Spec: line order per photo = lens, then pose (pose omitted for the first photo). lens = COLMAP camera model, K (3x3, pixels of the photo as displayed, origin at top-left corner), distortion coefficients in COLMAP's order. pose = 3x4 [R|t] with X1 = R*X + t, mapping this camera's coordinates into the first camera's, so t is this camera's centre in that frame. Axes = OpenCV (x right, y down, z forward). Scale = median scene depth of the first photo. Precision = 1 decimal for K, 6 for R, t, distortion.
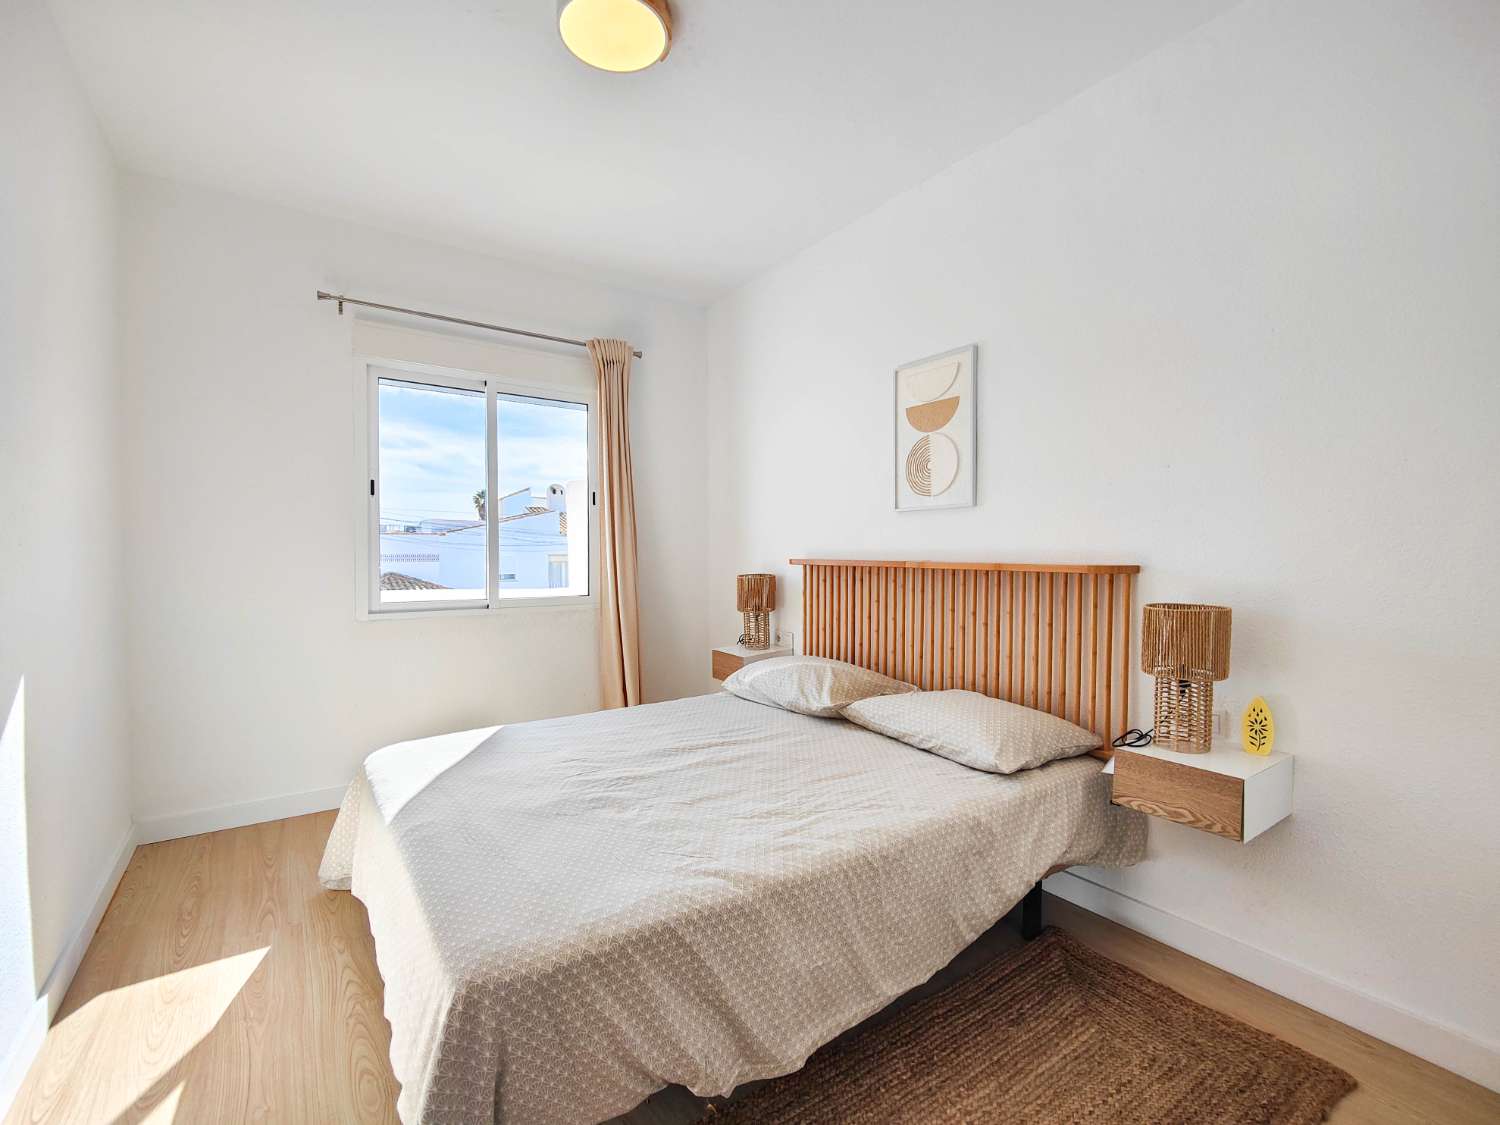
lens RADIAL K [[659.0, 0, 753.2], [0, 659.0, 567.0], [0, 0, 1]] dist [0.019897, -0.015424]
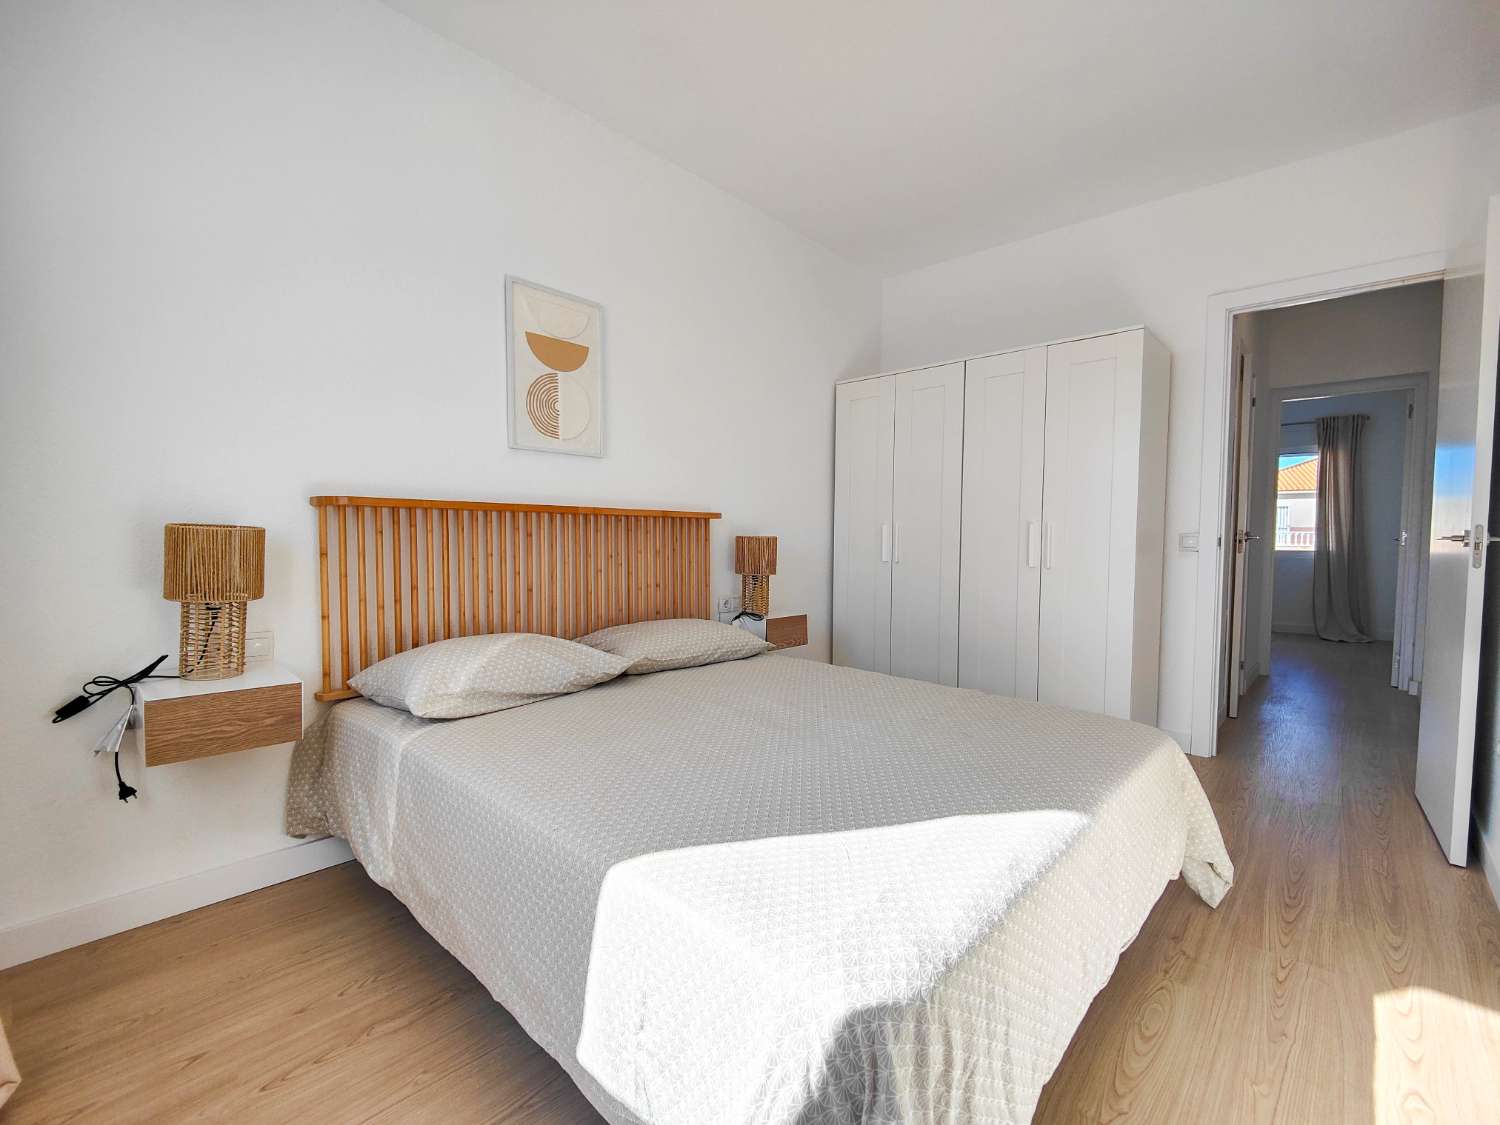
lens RADIAL K [[659.0, 0, 753.2], [0, 659.0, 567.0], [0, 0, 1]] dist [0.019897, -0.015424]
pose [[-0.215981, -0.036042, 0.975732, -0.726386], [0.014052, 0.999100, 0.040015, 0.042925], [-0.976297, 0.022353, -0.215280, 0.930506]]
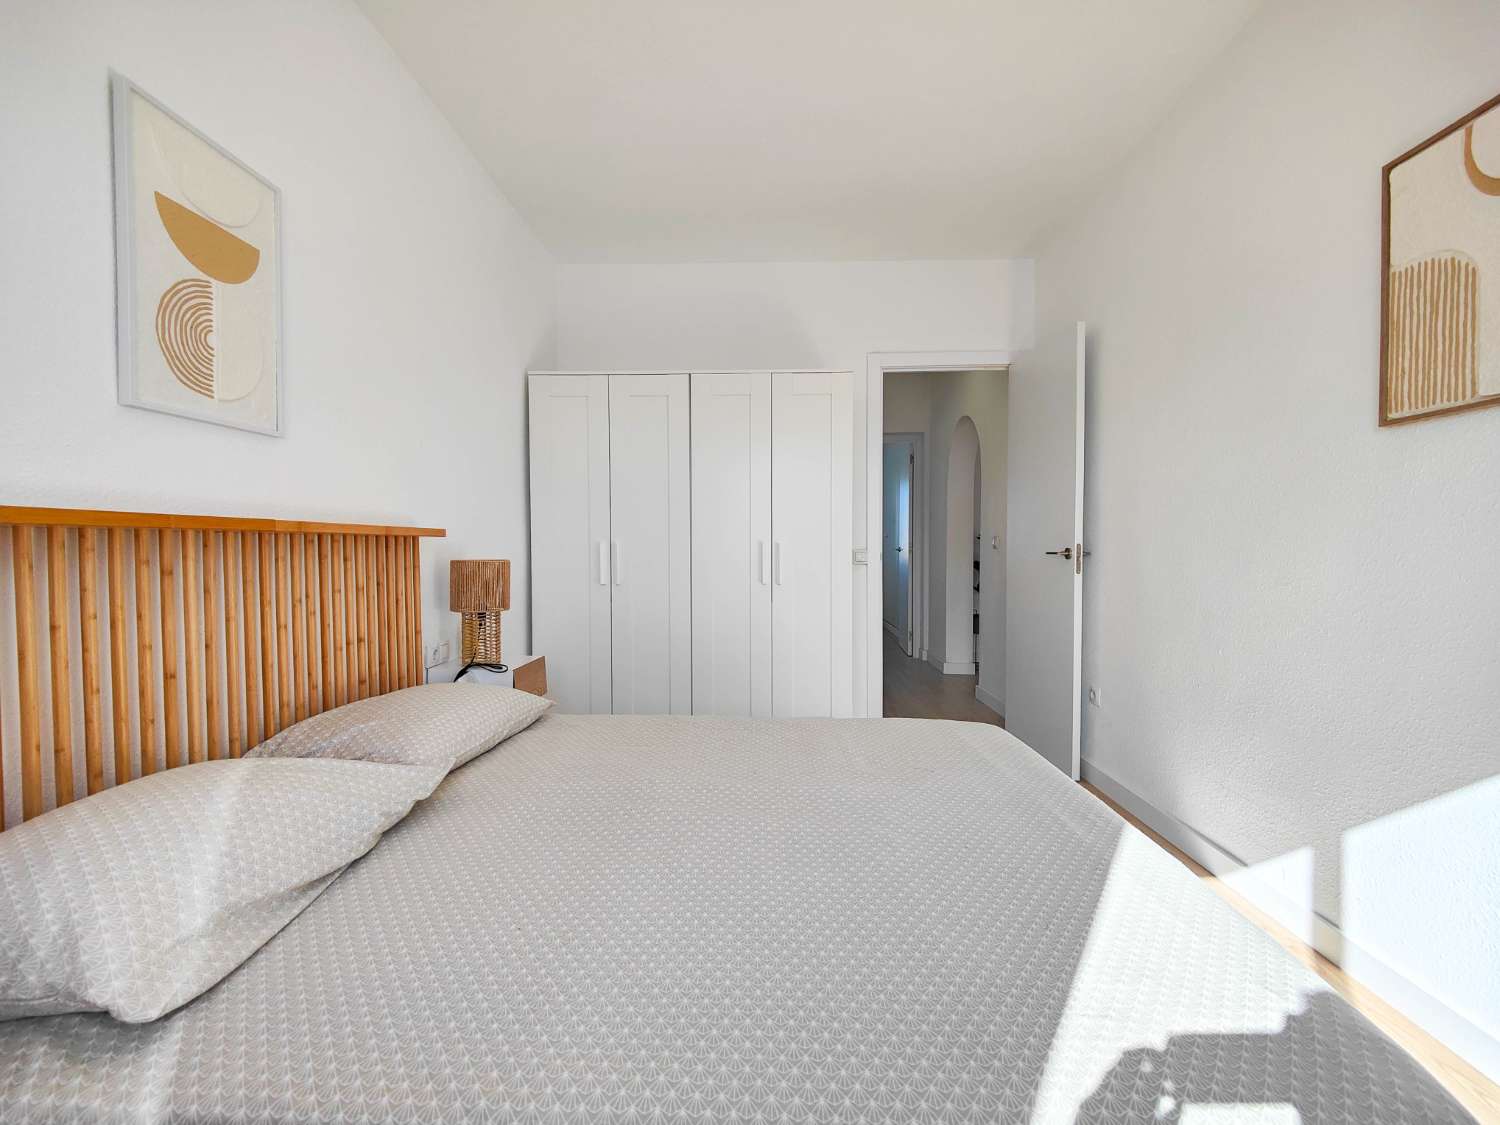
lens RADIAL K [[663.3, 0, 756.7], [0, 663.3, 555.2], [0, 0, 1]] dist [0.016628, -0.019921]
pose [[-0.807462, 0.010621, 0.589824, -0.399829], [0.028348, 0.999381, 0.020812, 0.020461], [-0.589238, 0.033525, -0.807264, 1.173227]]
